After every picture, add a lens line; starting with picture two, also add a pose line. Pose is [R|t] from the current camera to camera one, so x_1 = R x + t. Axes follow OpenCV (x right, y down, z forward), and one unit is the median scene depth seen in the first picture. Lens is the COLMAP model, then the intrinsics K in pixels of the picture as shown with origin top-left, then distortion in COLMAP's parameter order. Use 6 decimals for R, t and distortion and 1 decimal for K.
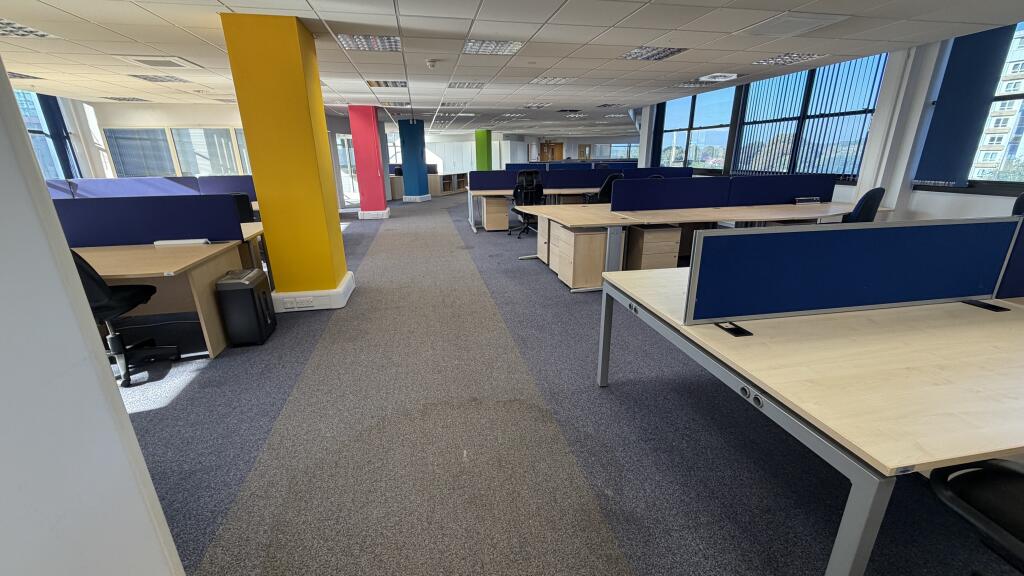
lens RADIAL K [[408.3, 0, 507.8], [0, 408.3, 292.7], [0, 0, 1]] dist [-0.000055, -0.000491]
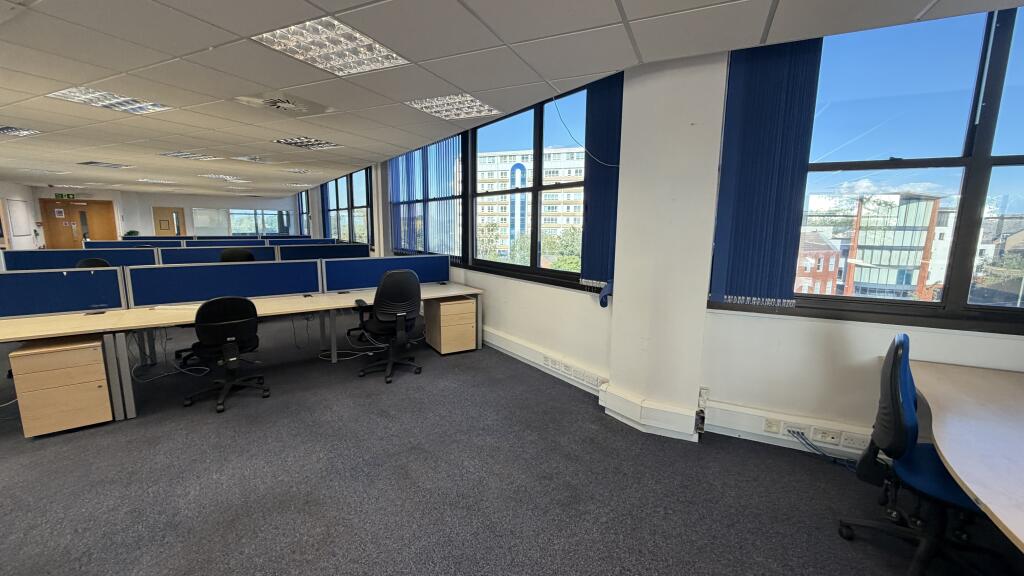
lens RADIAL K [[408.3, 0, 510.6], [0, 408.3, 287.6], [0, 0, 1]] dist [-0.000055, -0.000491]
pose [[0.592082, -0.102391, 0.799347, 0.034242], [0.239656, 0.969391, -0.053343, -0.220228], [-0.769418, 0.223152, 0.598498, 0.628863]]
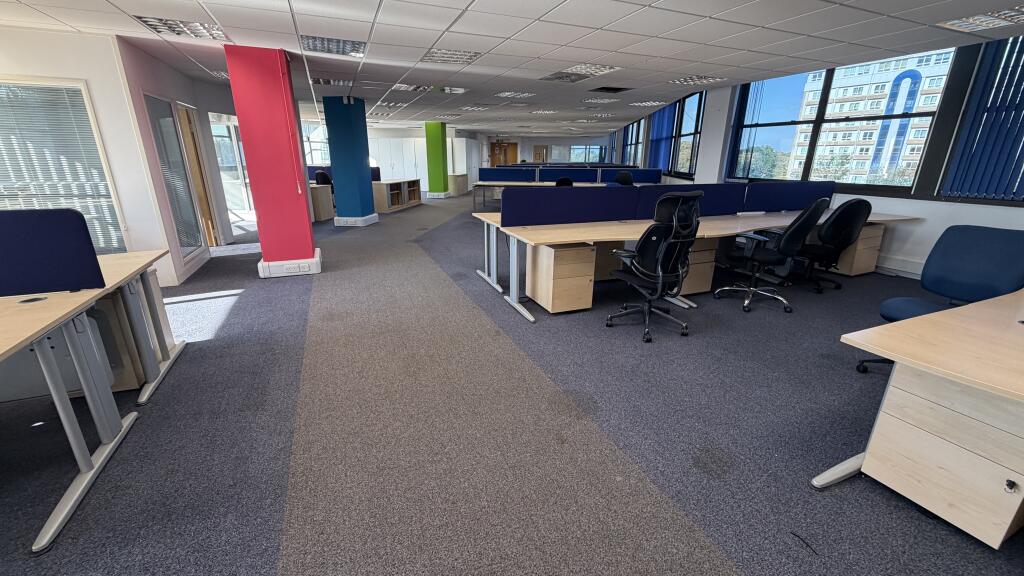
lens RADIAL K [[408.3, 0, 509.2], [0, 408.3, 288.9], [0, 0, 1]] dist [-0.000055, -0.000491]
pose [[0.980670, -0.042867, 0.190917, -0.096087], [0.045001, 0.998963, -0.006854, -0.090396], [-0.190426, 0.015313, 0.981582, 0.270144]]
